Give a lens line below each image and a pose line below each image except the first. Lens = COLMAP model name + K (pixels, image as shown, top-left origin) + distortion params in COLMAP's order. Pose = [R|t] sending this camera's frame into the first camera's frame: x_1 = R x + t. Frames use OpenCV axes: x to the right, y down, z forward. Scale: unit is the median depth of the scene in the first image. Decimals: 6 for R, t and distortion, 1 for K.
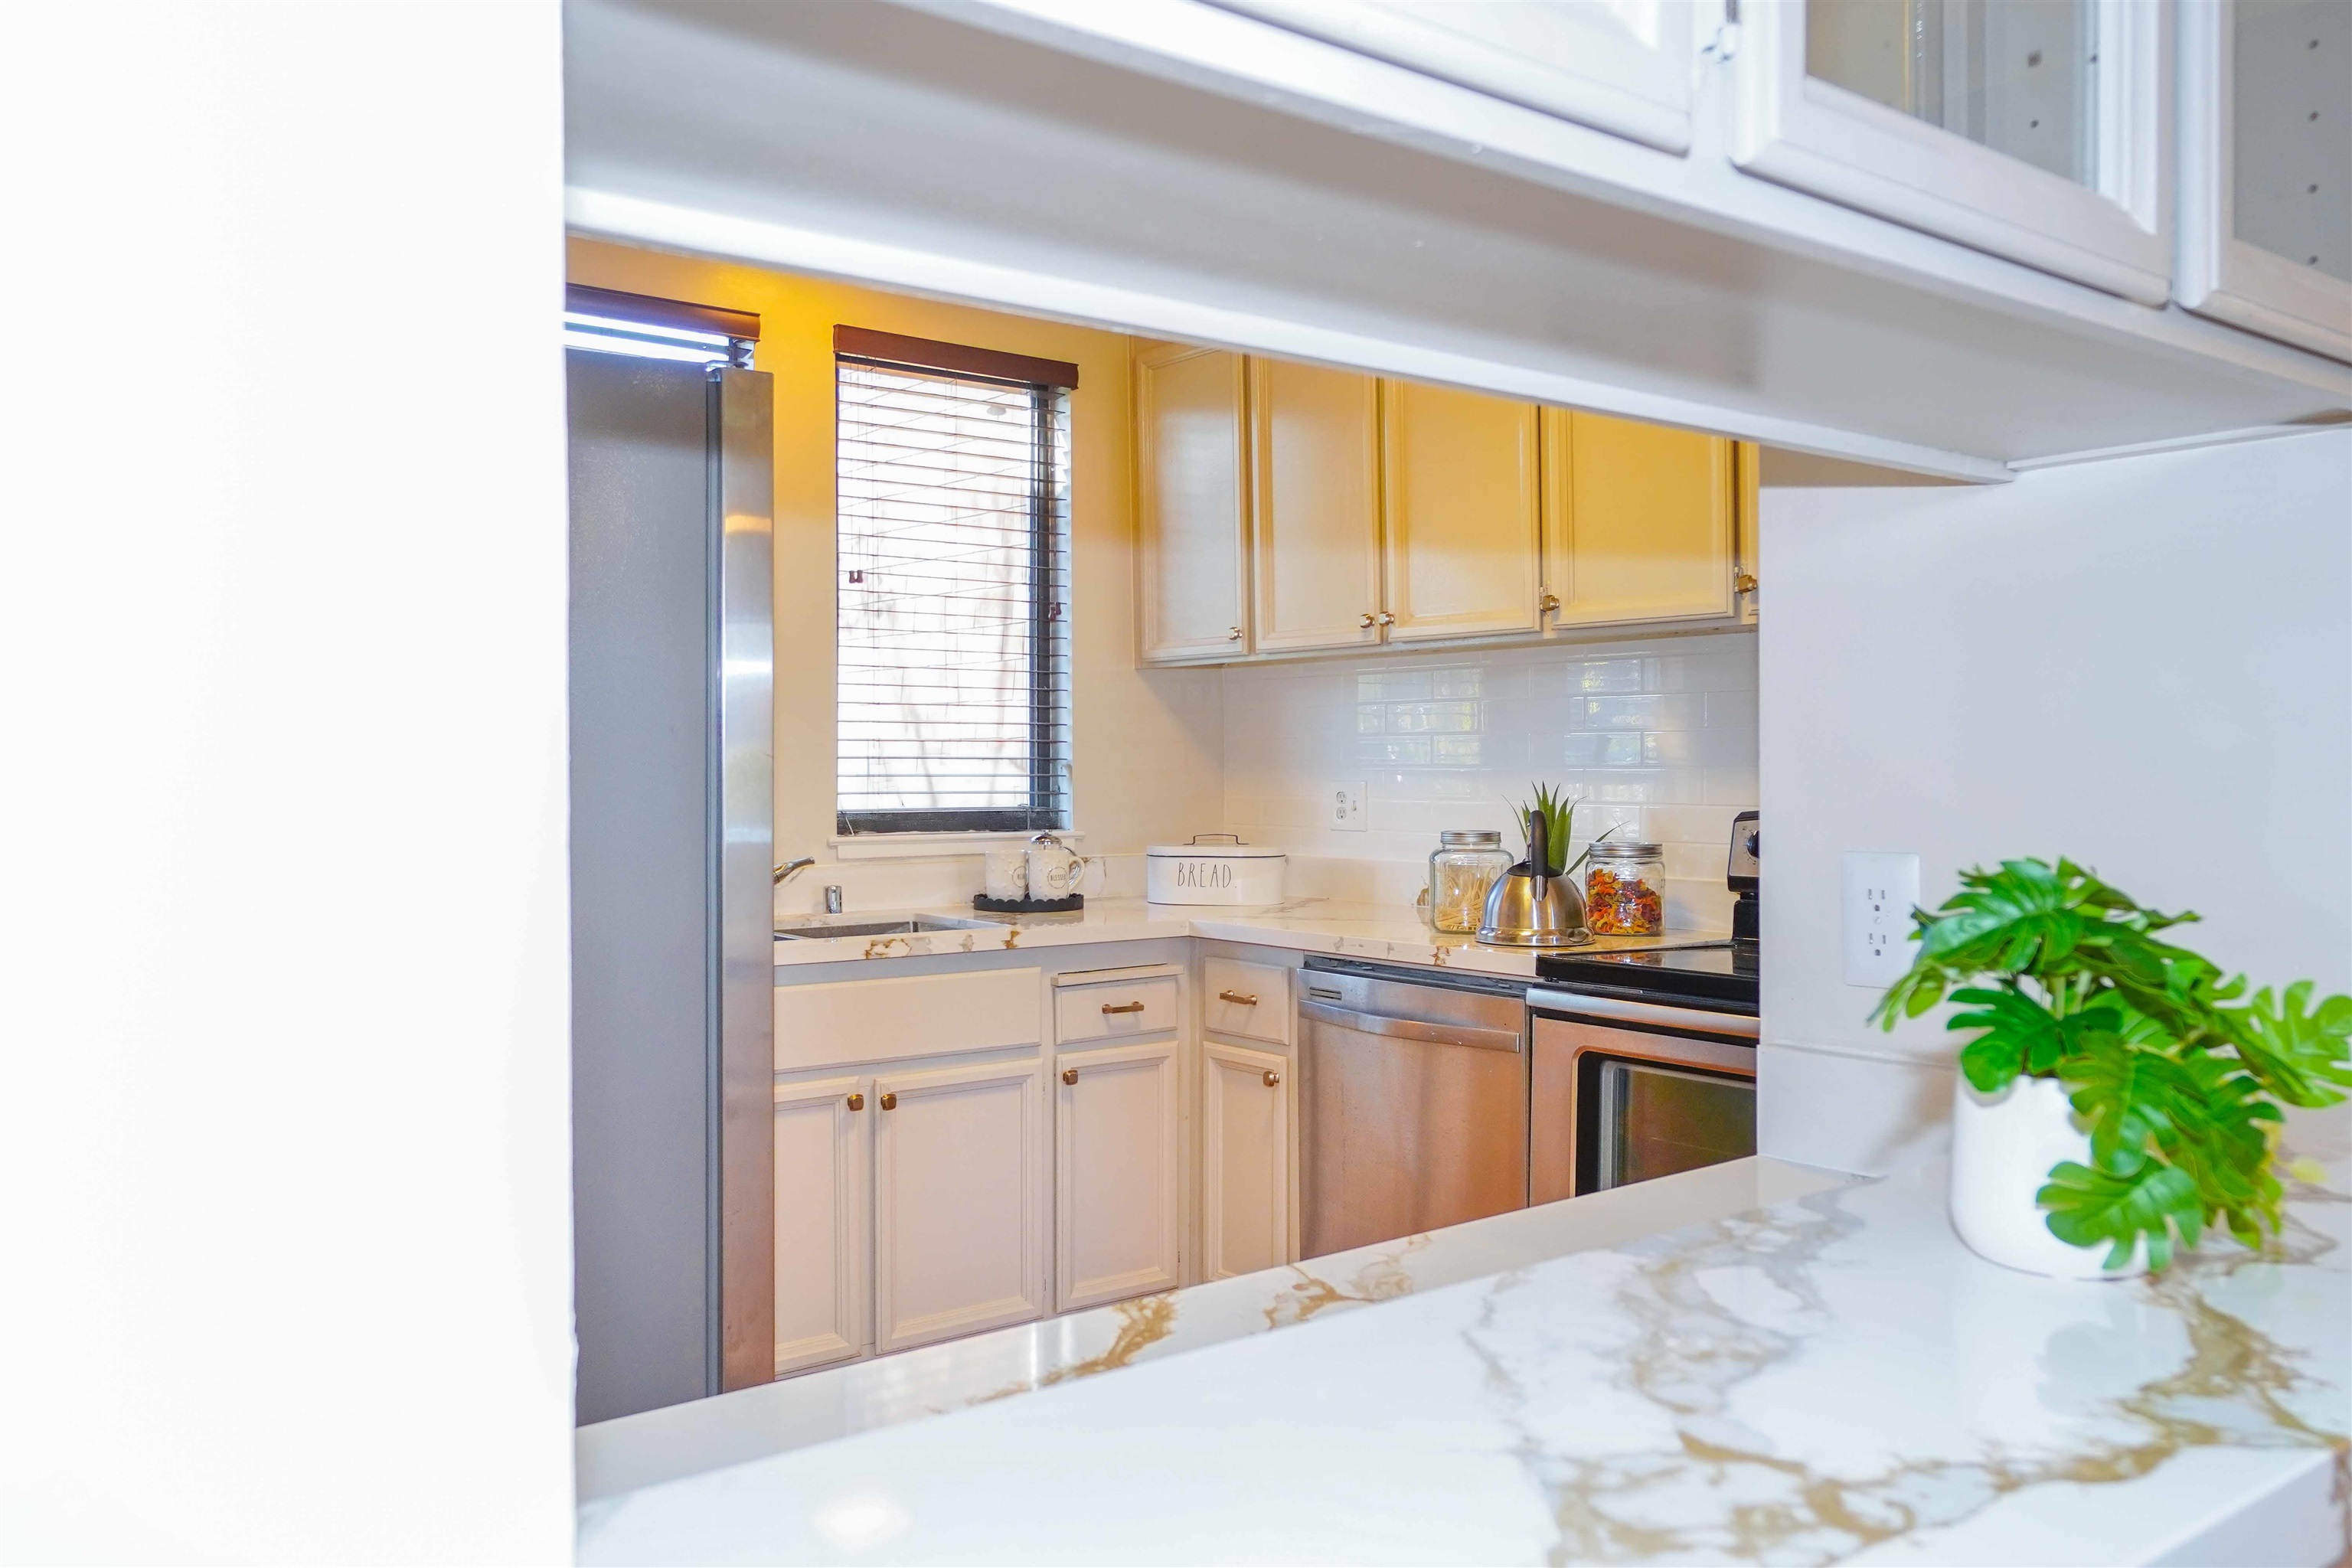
lens RADIAL K [[1857.2, 0, 1169.6], [0, 1857.2, 753.6], [0, 0, 1]] dist [-0.008418, -0.000978]
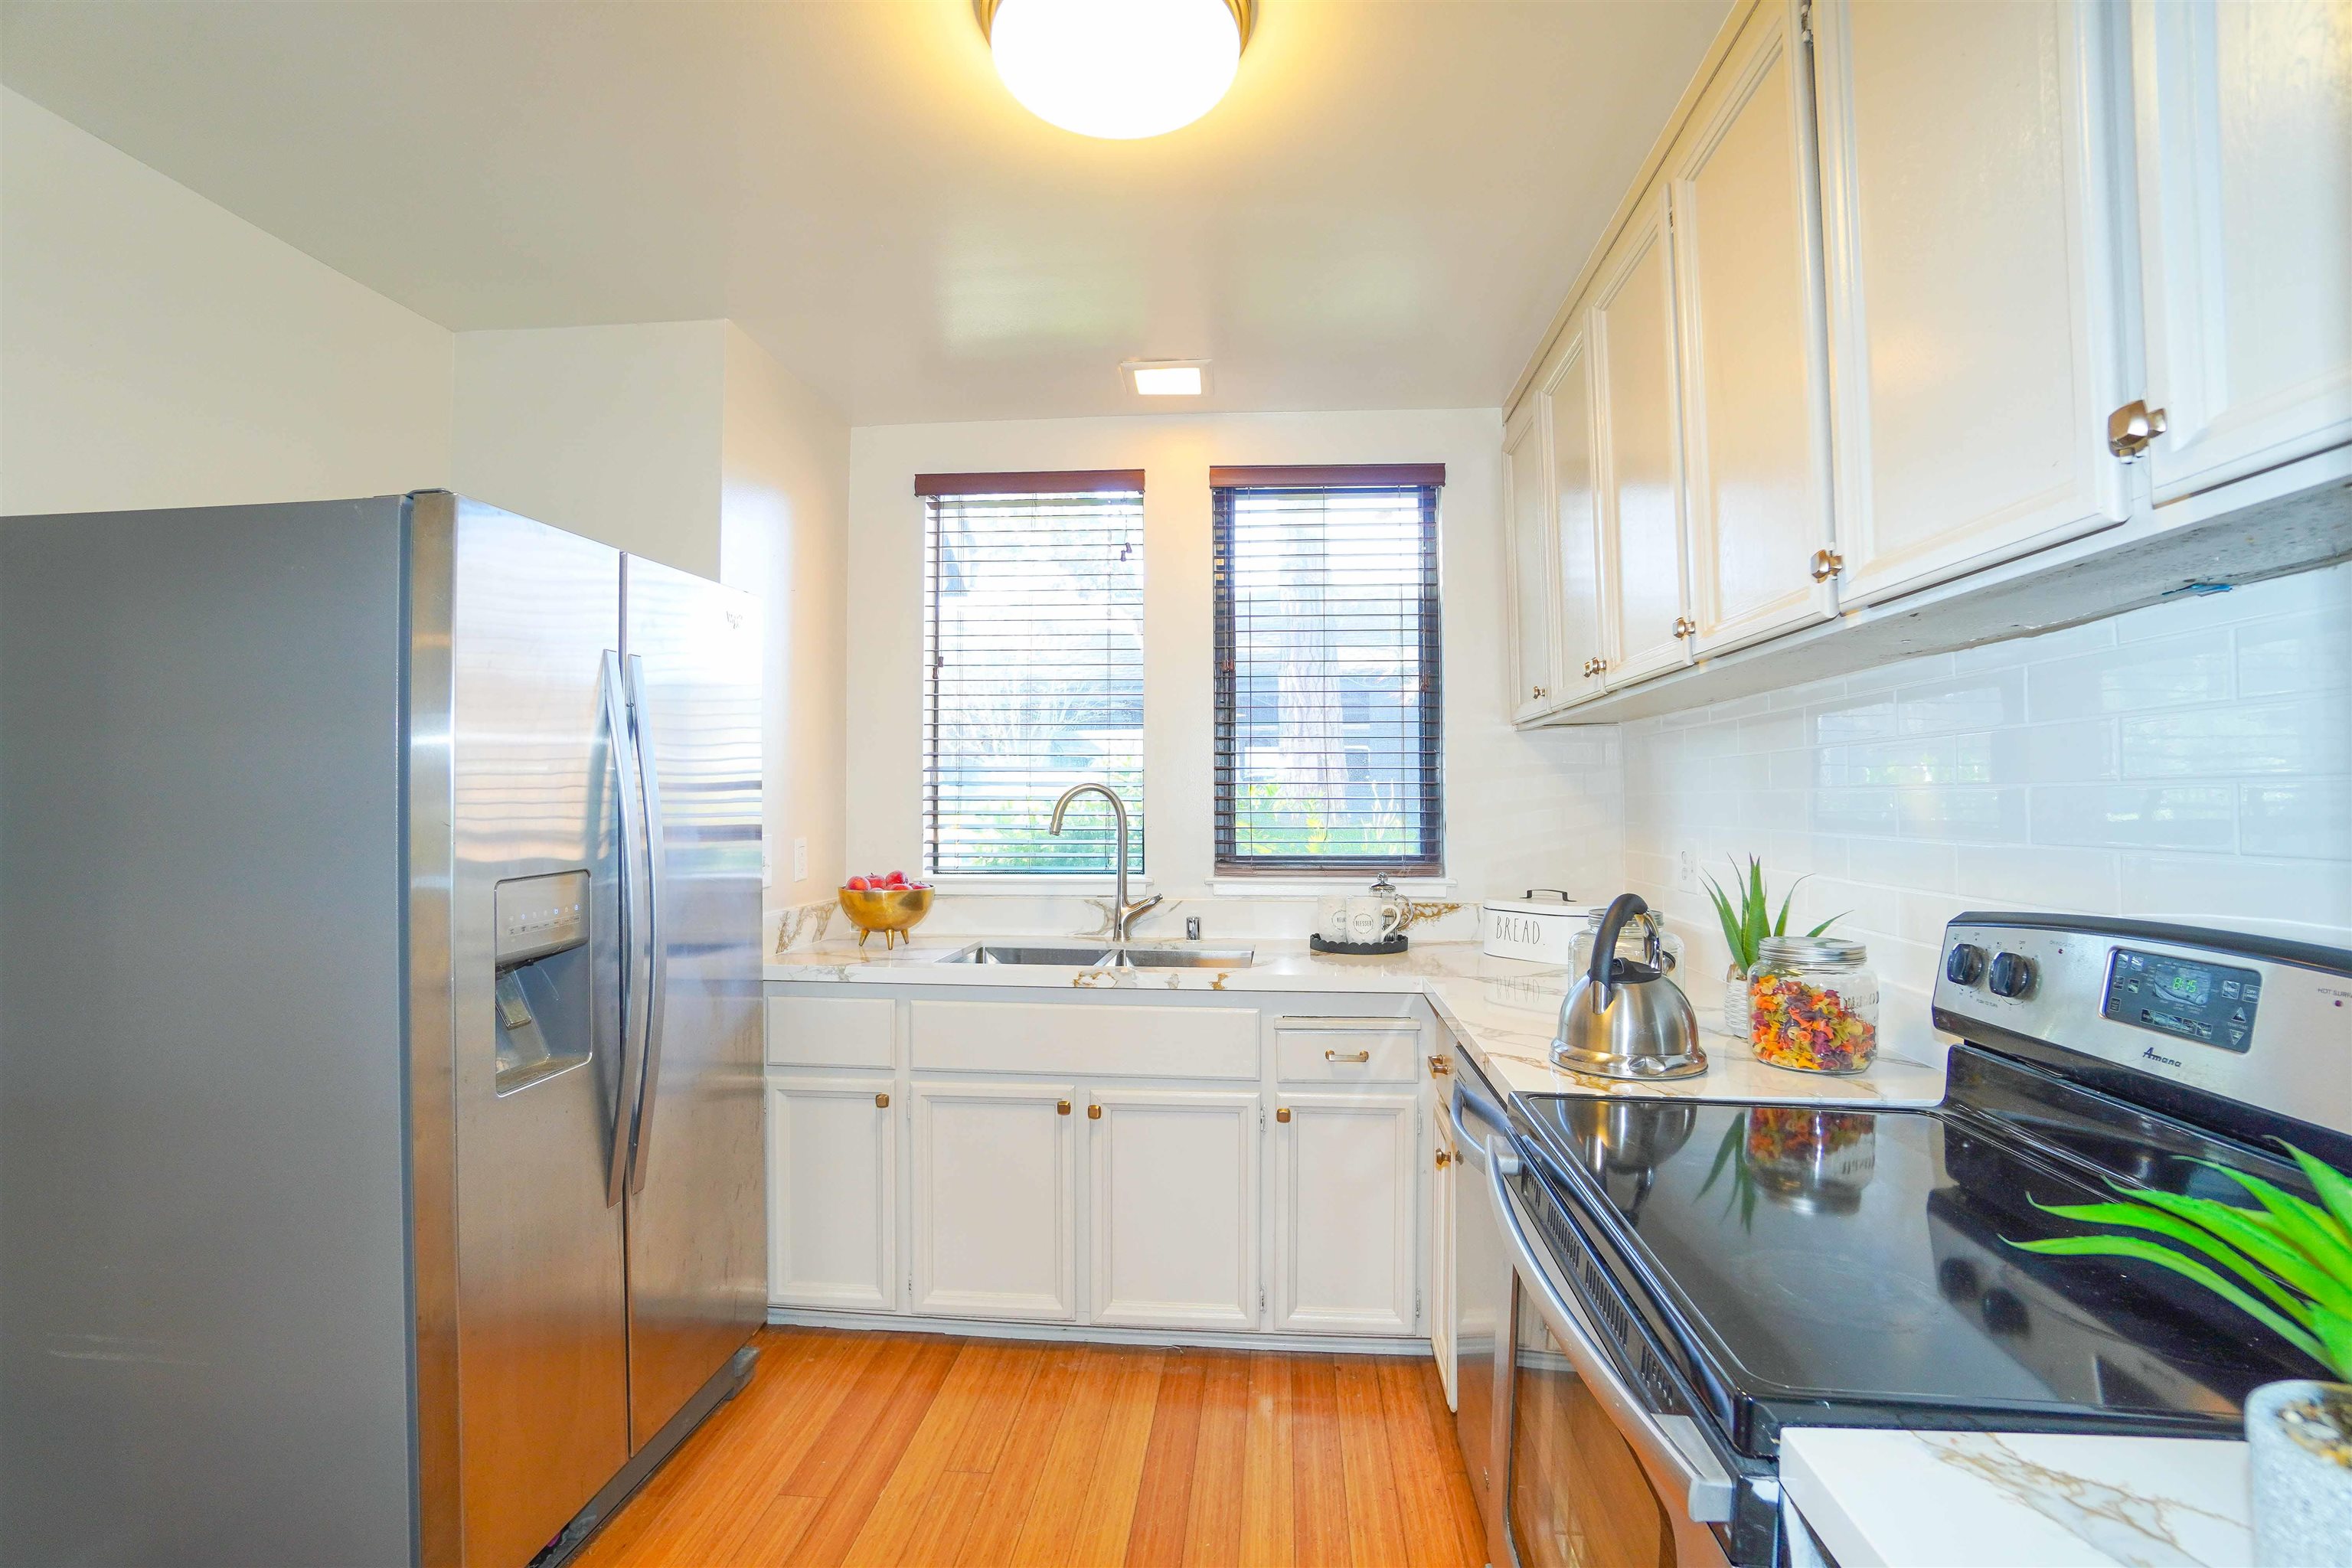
lens RADIAL K [[1118.8, 0, 1159.8], [0, 1118.8, 767.5], [0, 0, 1]] dist [-0.070972, 0.025776]
pose [[0.726465, -0.018302, -0.686960, 0.318124], [-0.000138, 0.999641, -0.026777, -0.008408], [0.687204, 0.019547, 0.726202, 0.452595]]
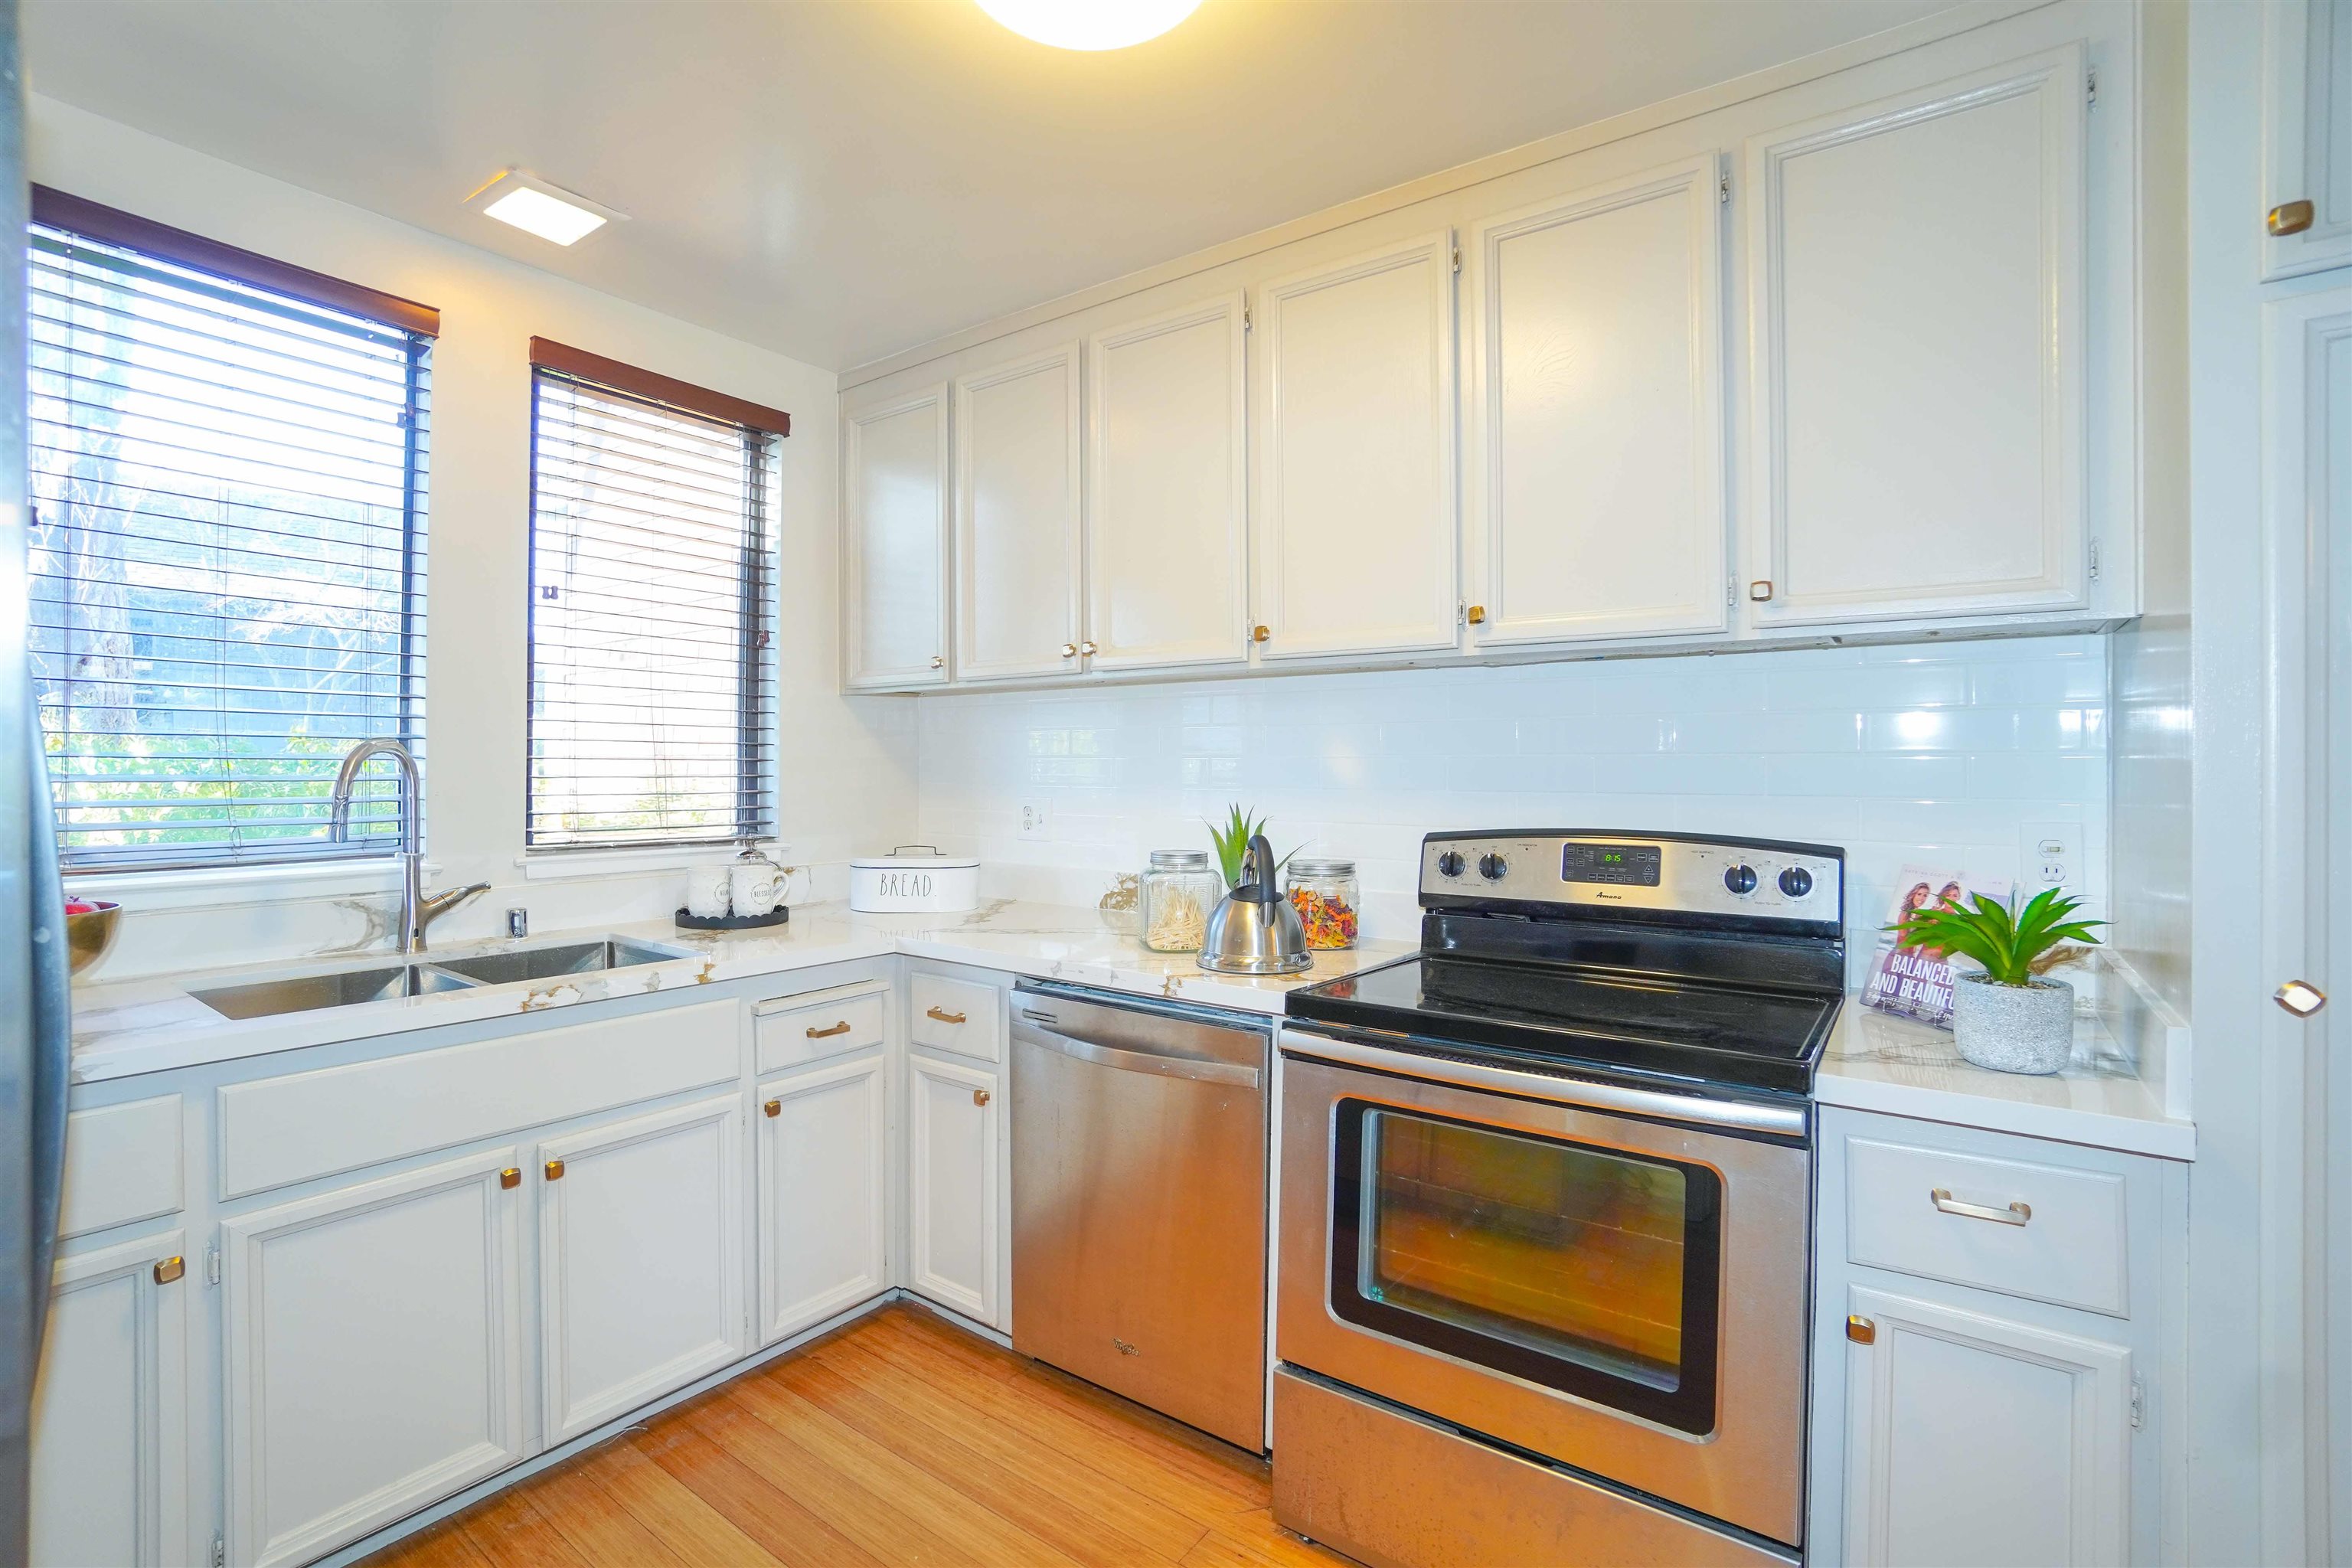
lens RADIAL K [[1096.2, 0, 1184.7], [0, 1096.2, 765.8], [0, 0, 1]] dist [-0.048580, 0.000792]
pose [[0.957262, 0.007210, 0.289133, -0.011320], [-0.007829, 0.999969, 0.000987, -0.006499], [-0.289117, -0.003209, 0.957288, 0.373497]]
